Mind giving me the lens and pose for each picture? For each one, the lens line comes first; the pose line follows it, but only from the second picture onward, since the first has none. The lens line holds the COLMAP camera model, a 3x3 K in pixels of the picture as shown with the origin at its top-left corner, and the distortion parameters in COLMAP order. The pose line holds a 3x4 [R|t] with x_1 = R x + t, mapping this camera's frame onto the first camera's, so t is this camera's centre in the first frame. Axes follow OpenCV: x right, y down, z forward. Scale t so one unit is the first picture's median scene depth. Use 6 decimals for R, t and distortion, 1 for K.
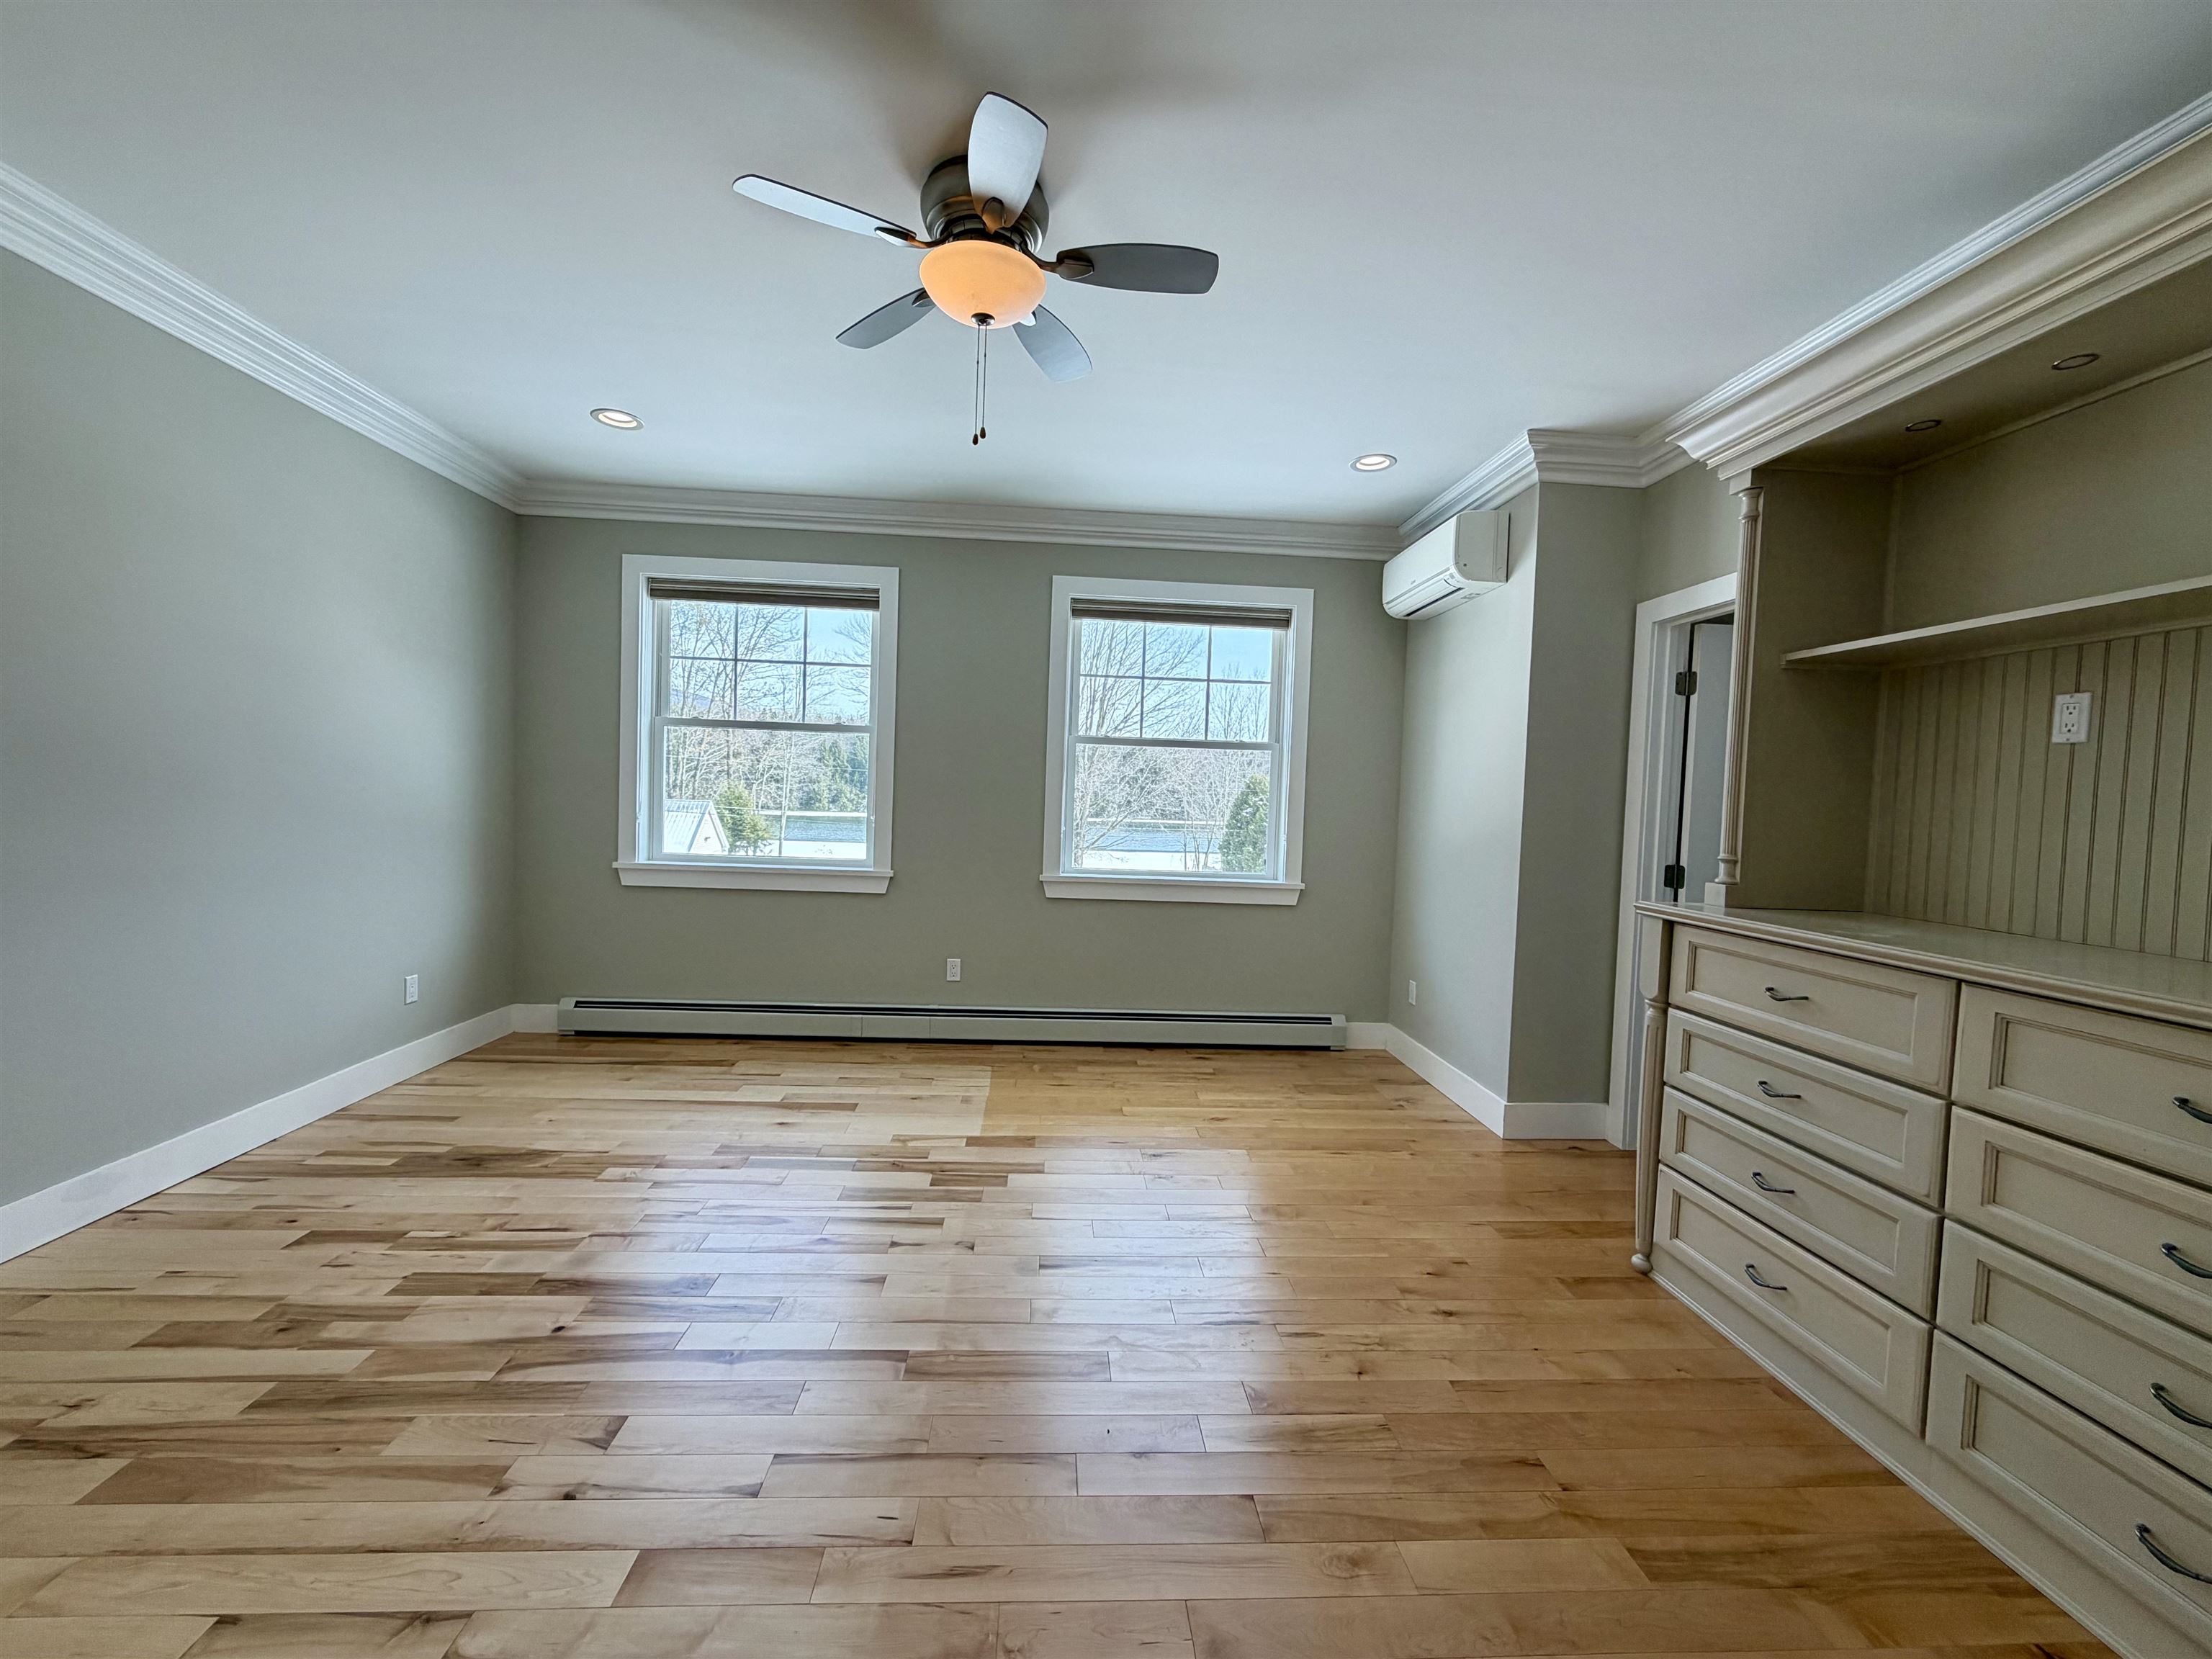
lens RADIAL K [[879.4, 0, 1103.6], [0, 879.4, 828.4], [0, 0, 1]] dist [0.000076, -0.000537]
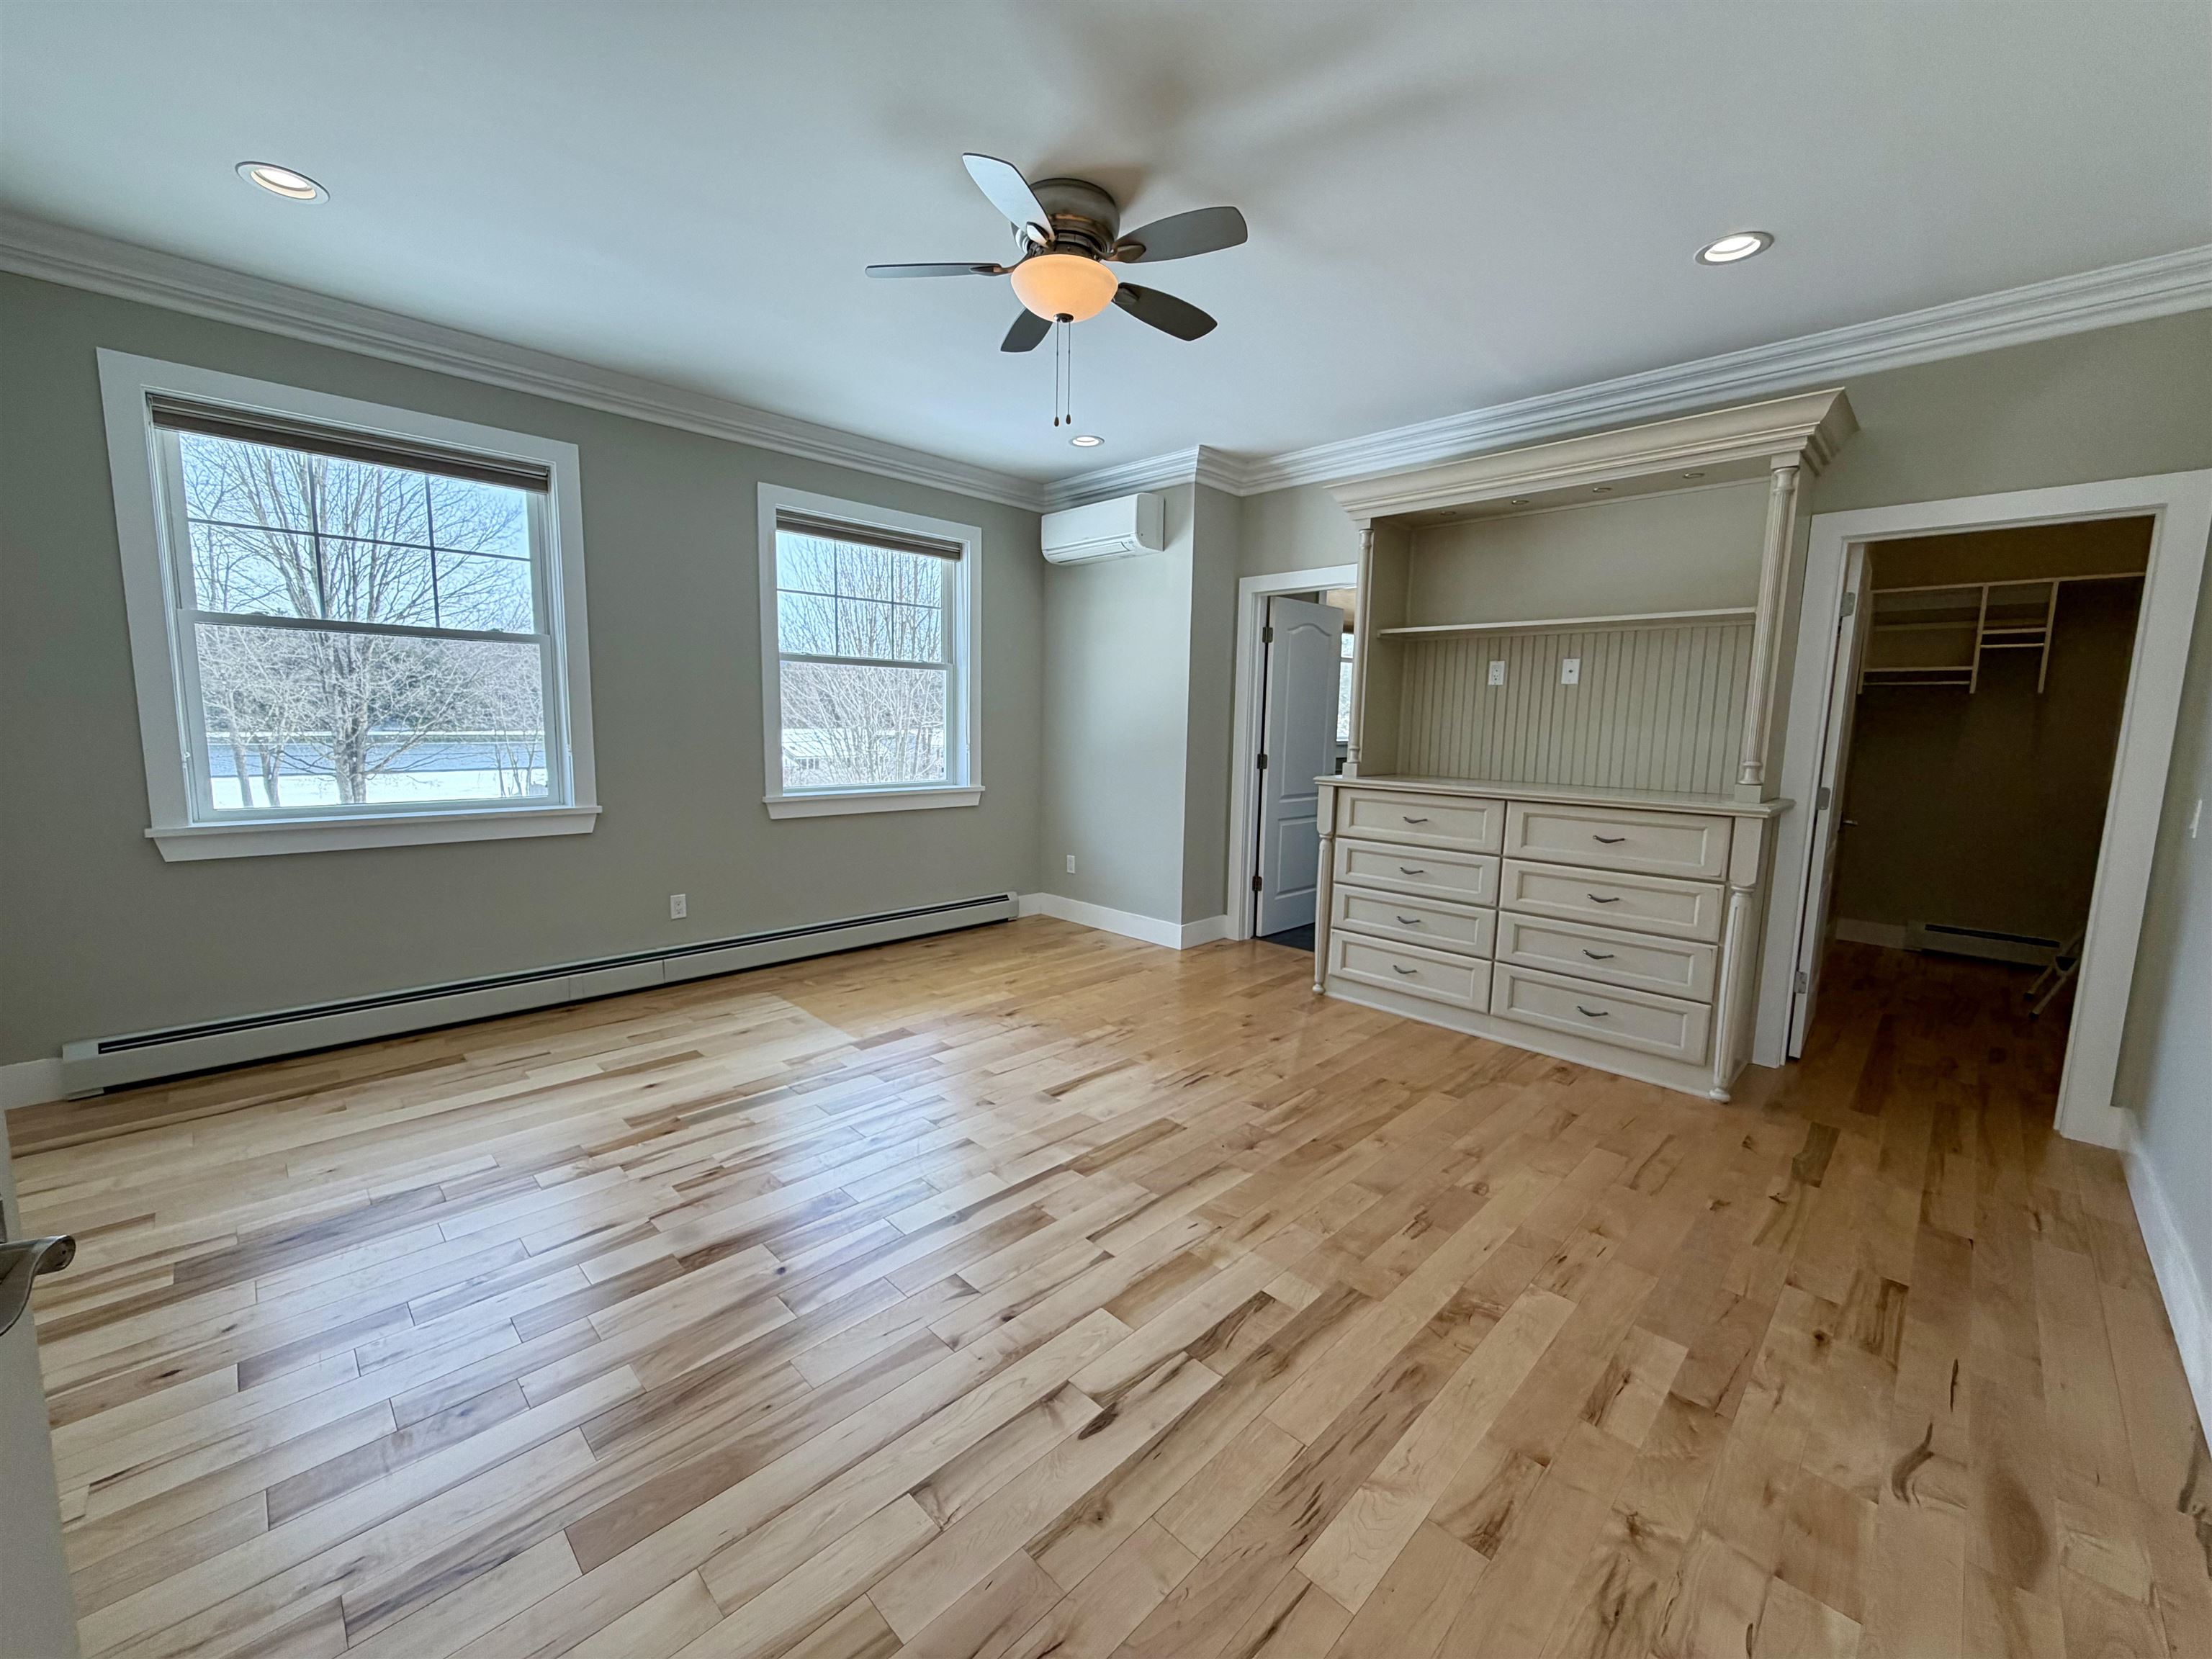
lens RADIAL K [[879.4, 0, 1101.8], [0, 879.4, 828.2], [0, 0, 1]] dist [0.000076, -0.000537]
pose [[0.747313, -0.105499, 0.656043, -0.568657], [0.031908, 0.991874, 0.123157, -0.027260], [-0.663705, -0.071103, 0.744607, 0.025138]]
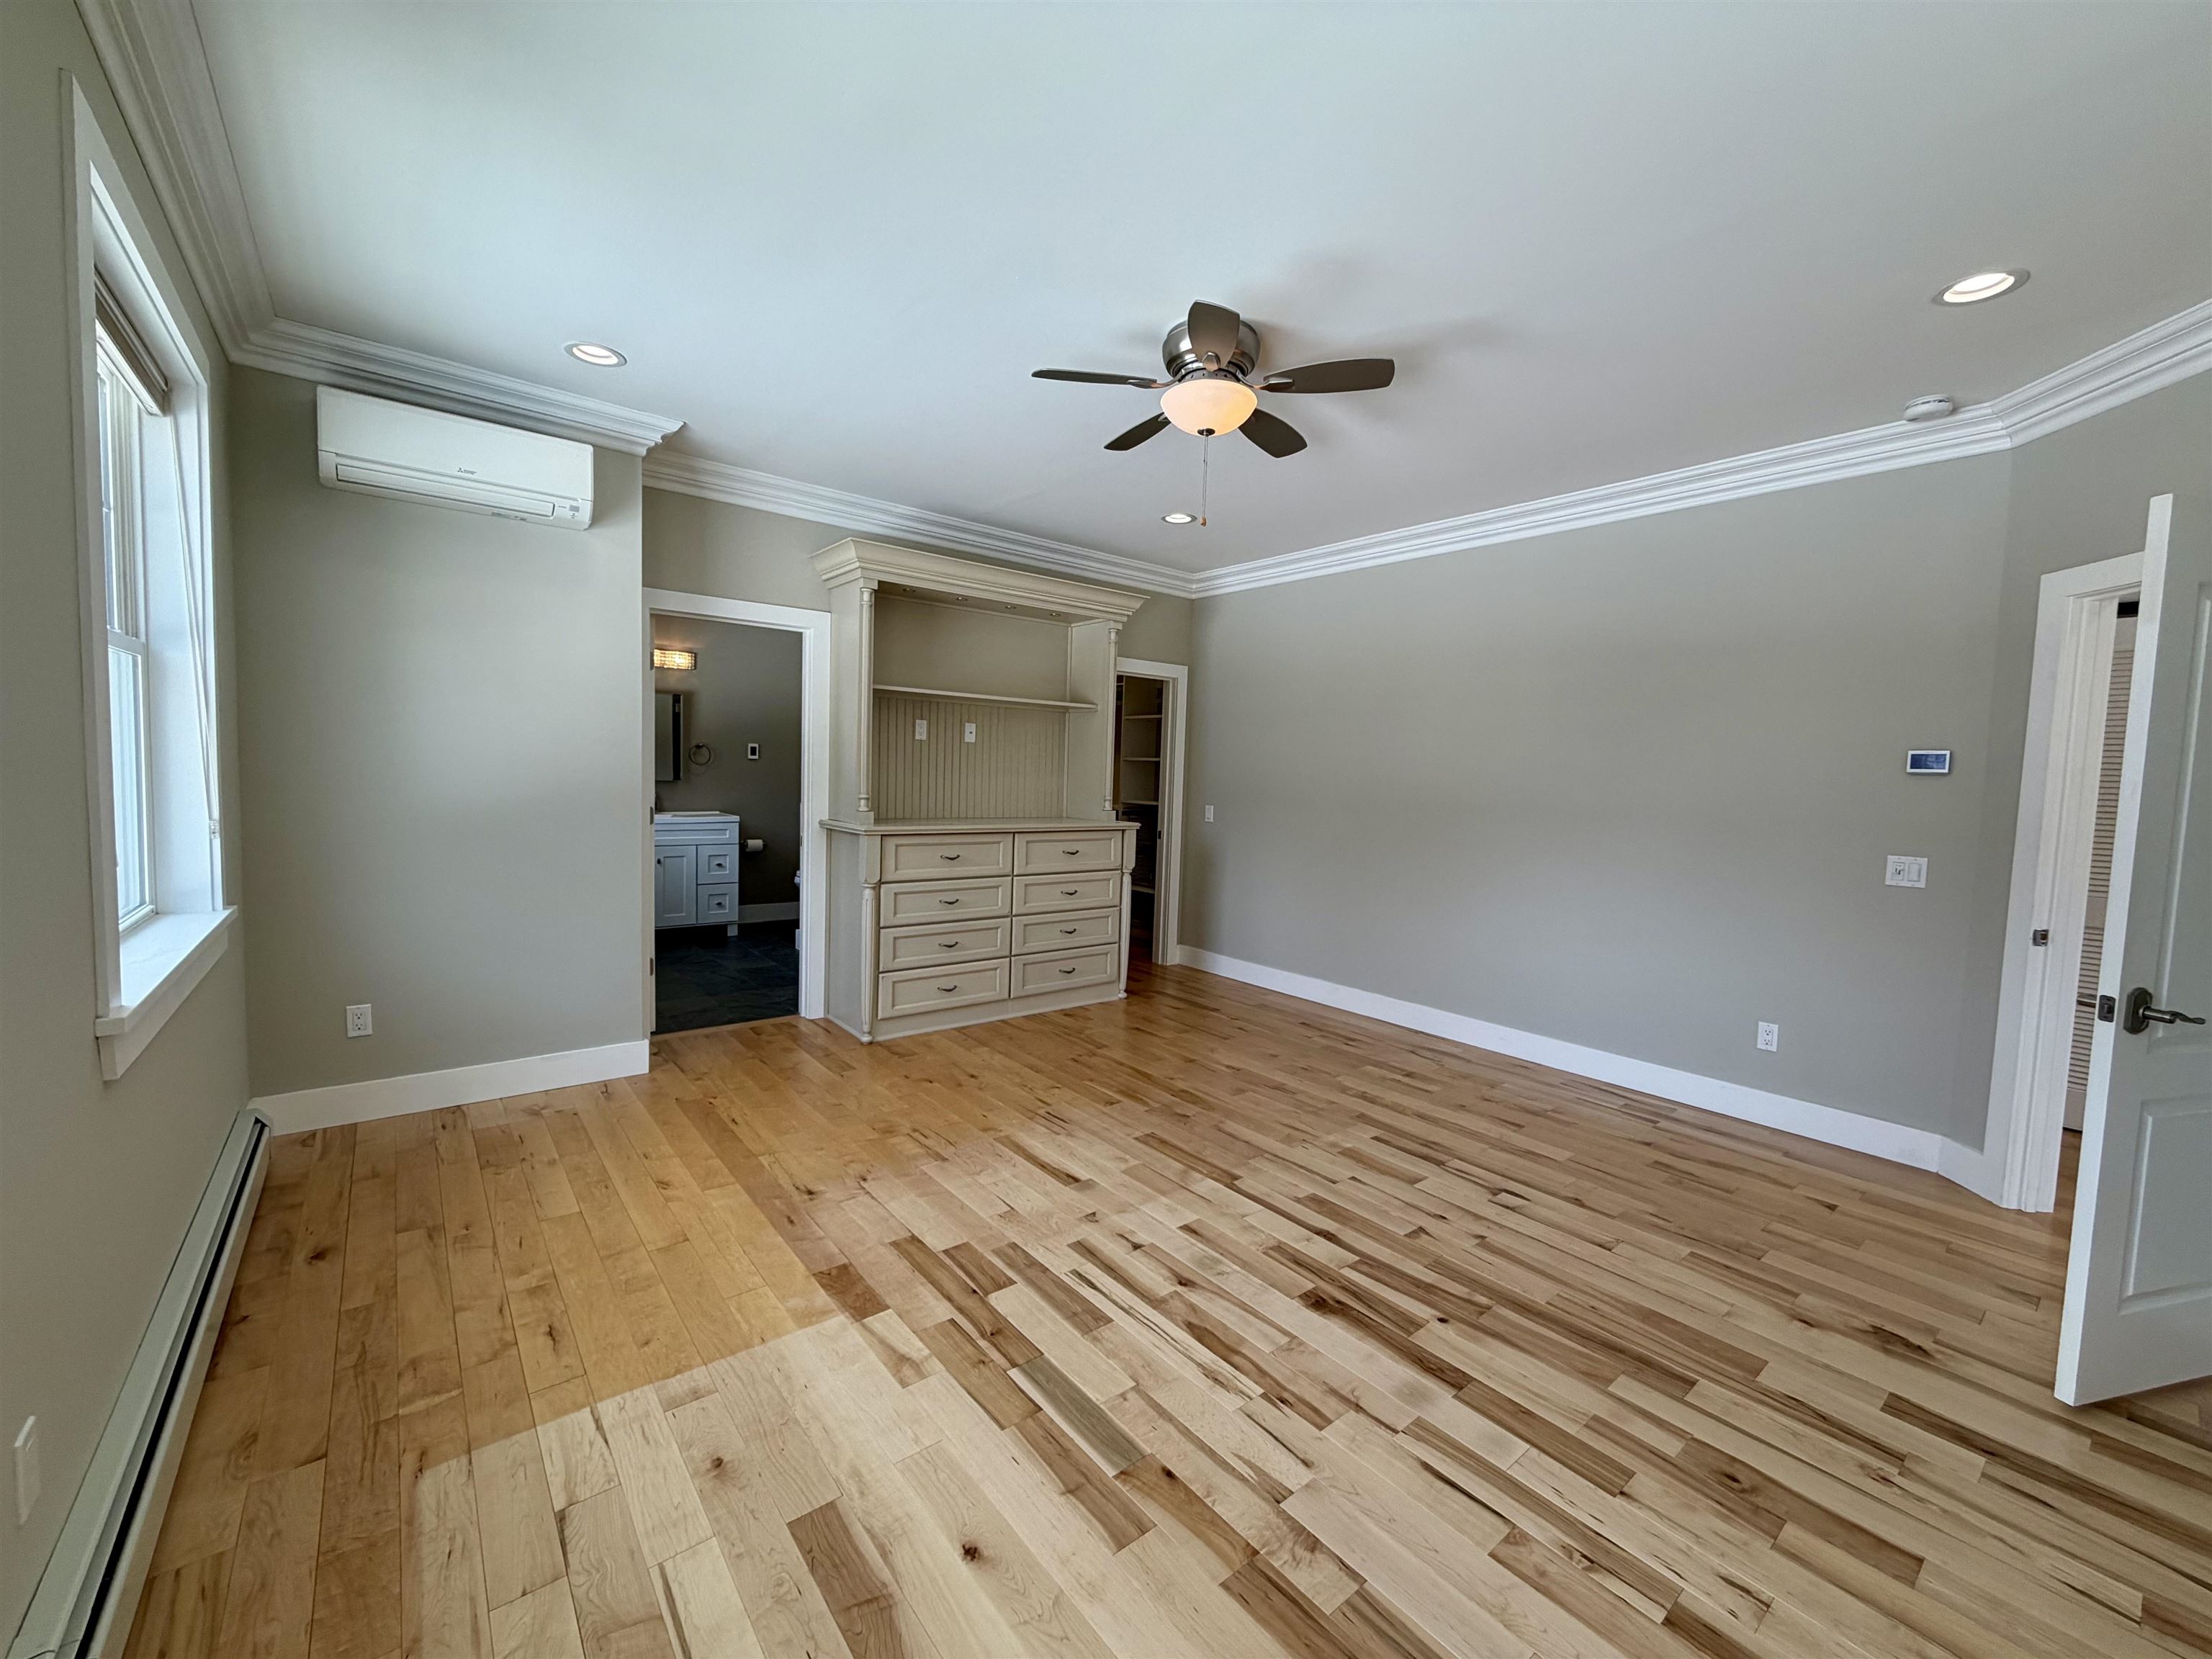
lens RADIAL K [[879.4, 0, 1098.6], [0, 879.4, 823.9], [0, 0, 1]] dist [0.000076, -0.000537]
pose [[-0.575730, -0.104471, 0.810938, -0.707053], [-0.025471, 0.993614, 0.109921, -0.083493], [-0.817243, 0.042630, -0.574714, 1.154841]]
